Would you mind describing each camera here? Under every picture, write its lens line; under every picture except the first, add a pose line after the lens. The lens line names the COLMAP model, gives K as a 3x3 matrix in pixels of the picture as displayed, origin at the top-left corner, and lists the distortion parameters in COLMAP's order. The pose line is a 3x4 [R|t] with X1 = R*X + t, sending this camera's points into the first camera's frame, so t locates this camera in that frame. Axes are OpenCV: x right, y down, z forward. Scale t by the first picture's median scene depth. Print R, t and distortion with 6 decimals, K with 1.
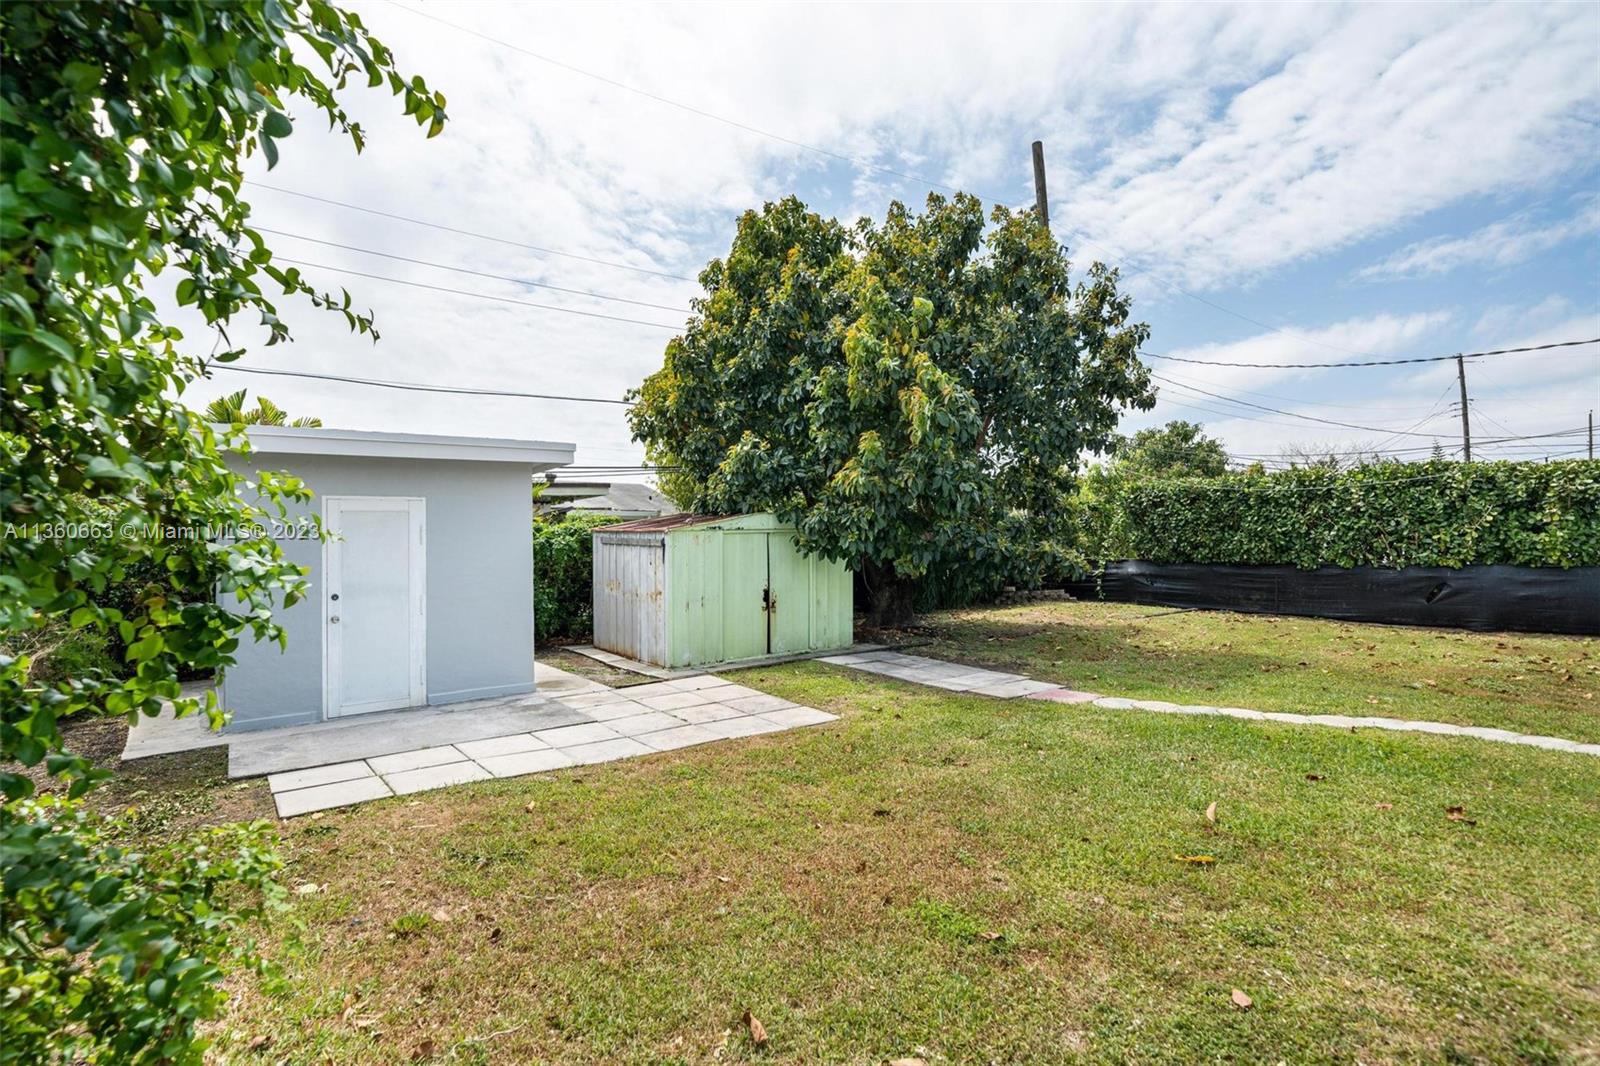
lens RADIAL K [[761.0, 0, 800.0], [0, 761.0, 533.0], [0, 0, 1]] dist [-0.000435, 0.000178]
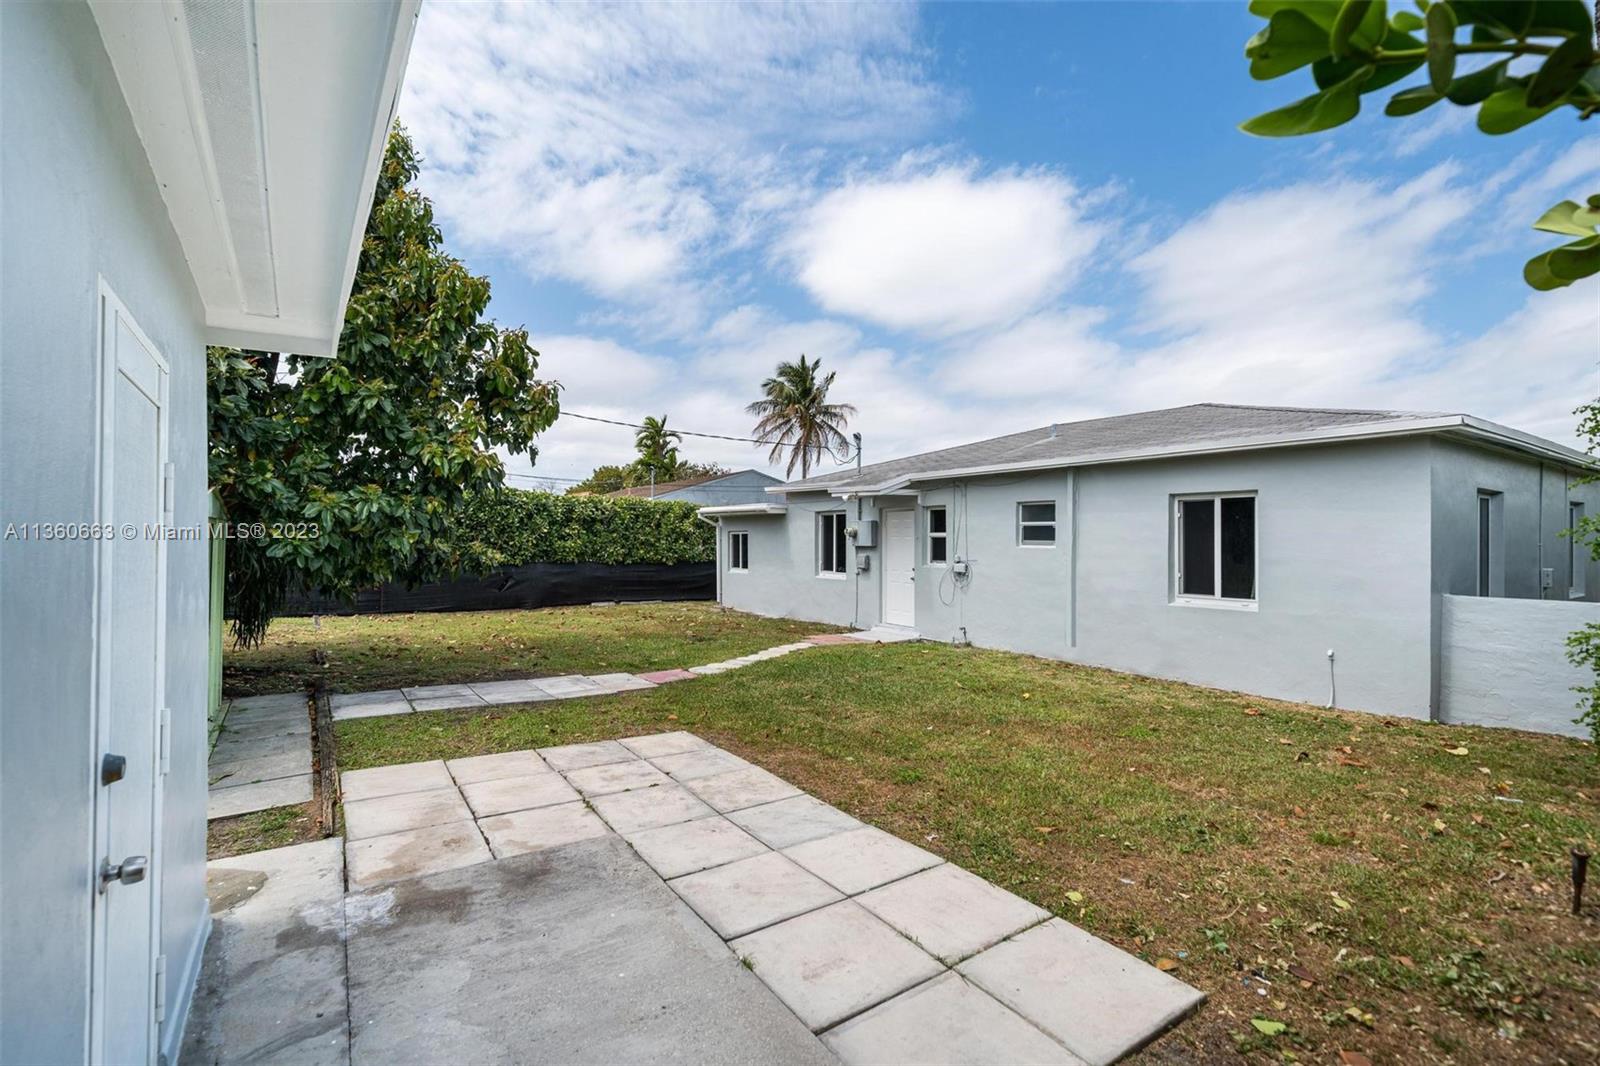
lens RADIAL K [[715.6, 0, 800.0], [0, 715.6, 533.0], [0, 0, 1]] dist [0.000077, 0.000058]
pose [[0.037635, 0.025144, 0.998975, -0.449839], [-0.007993, 0.999659, -0.024860, 0.015883], [-0.999260, -0.007049, 0.037824, 0.469371]]
